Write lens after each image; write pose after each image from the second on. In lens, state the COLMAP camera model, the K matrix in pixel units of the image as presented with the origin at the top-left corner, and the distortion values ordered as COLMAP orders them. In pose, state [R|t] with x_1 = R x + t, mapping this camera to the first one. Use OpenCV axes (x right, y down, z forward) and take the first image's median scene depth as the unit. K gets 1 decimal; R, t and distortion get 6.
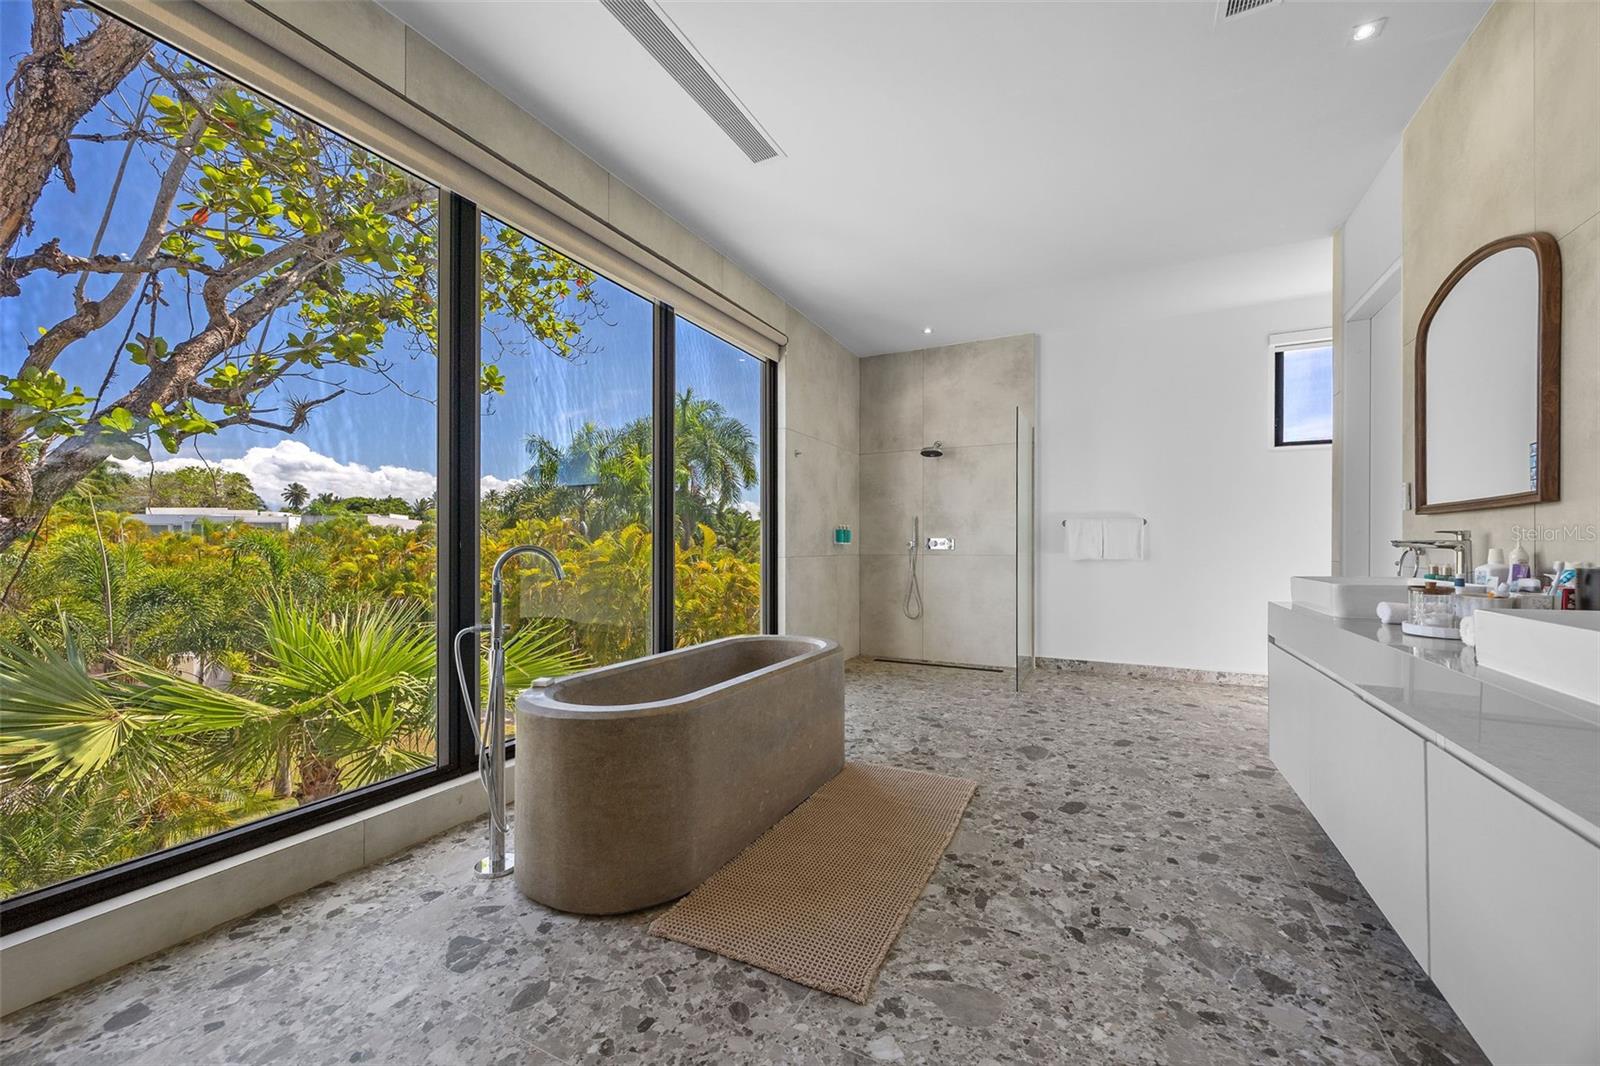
lens RADIAL K [[622.9, 0, 807.4], [0, 622.9, 543.0], [0, 0, 1]] dist [-0.000872, -0.000150]
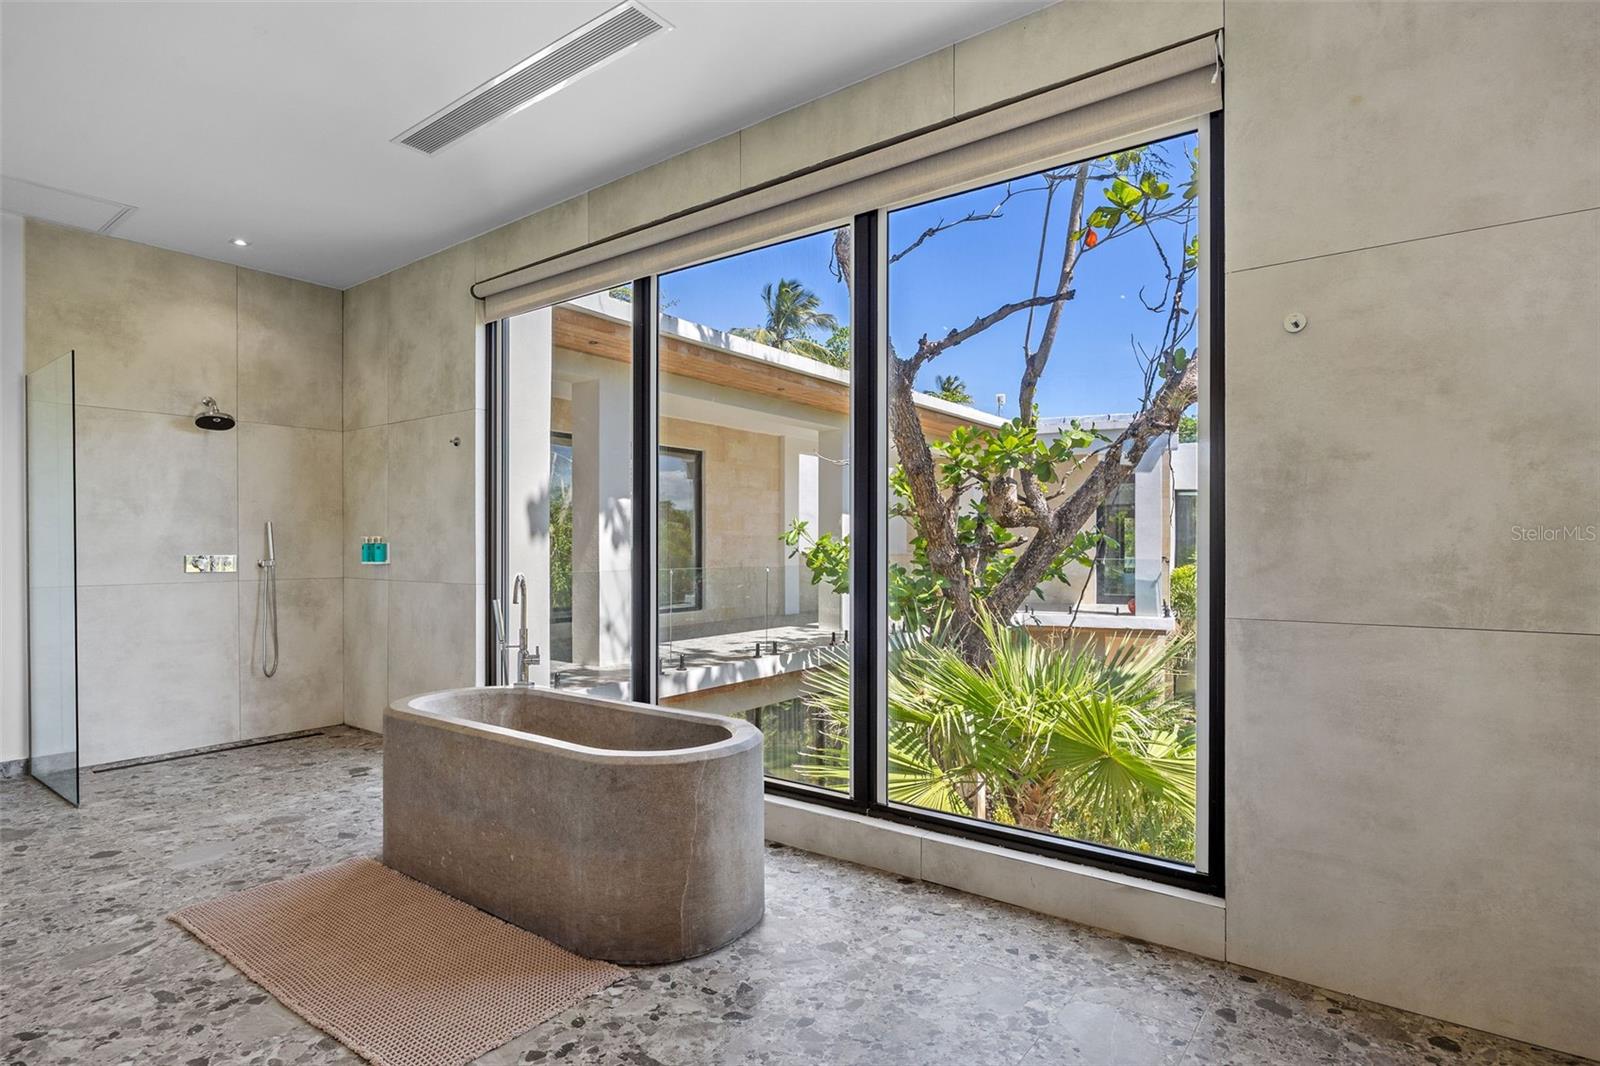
lens RADIAL K [[848.3, 0, 801.0], [0, 848.3, 542.5], [0, 0, 1]] dist [-0.007321, -0.001349]
pose [[-0.187183, -0.004010, -0.982317, 0.530308], [0.006175, 0.999967, -0.005259, -0.022453], [0.982306, -0.007050, -0.187153, 0.872661]]
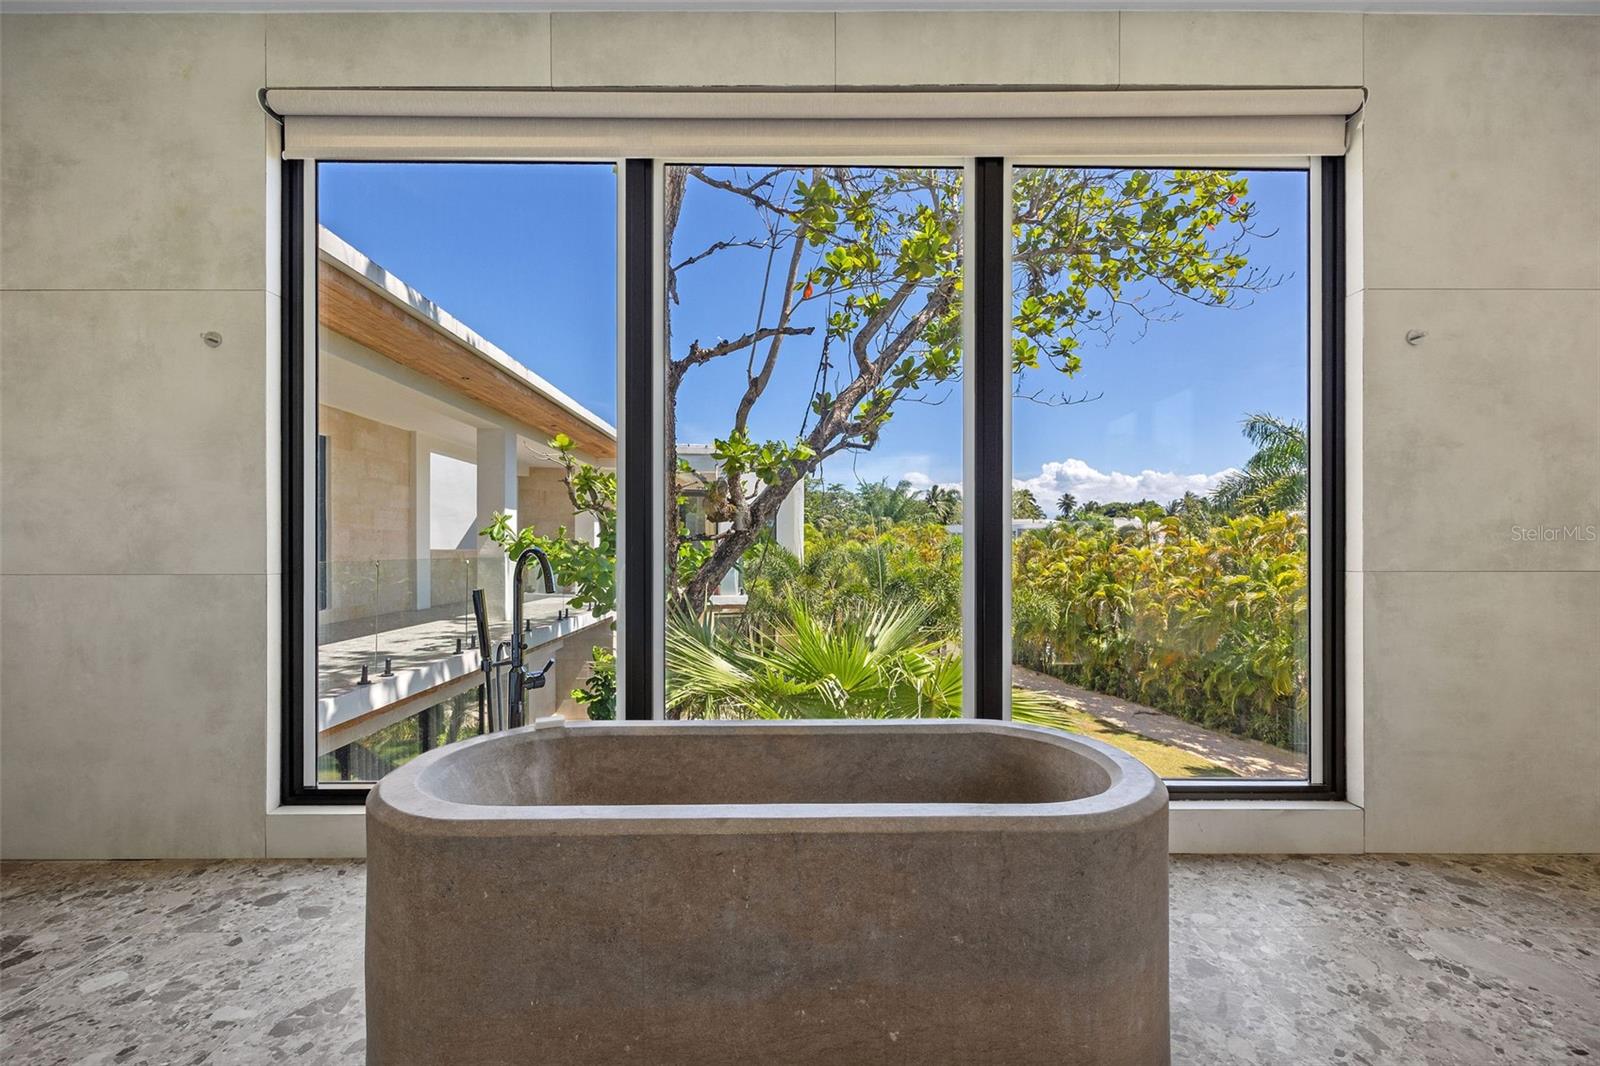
lens RADIAL K [[635.3, 0, 799.5], [0, 635.3, 546.3], [0, 0, 1]] dist [0.001567, -0.000327]
pose [[0.451565, -0.003477, -0.892231, 0.200506], [0.005407, 0.999985, -0.001160, 0.002582], [0.892222, -0.004301, 0.451577, 0.432666]]
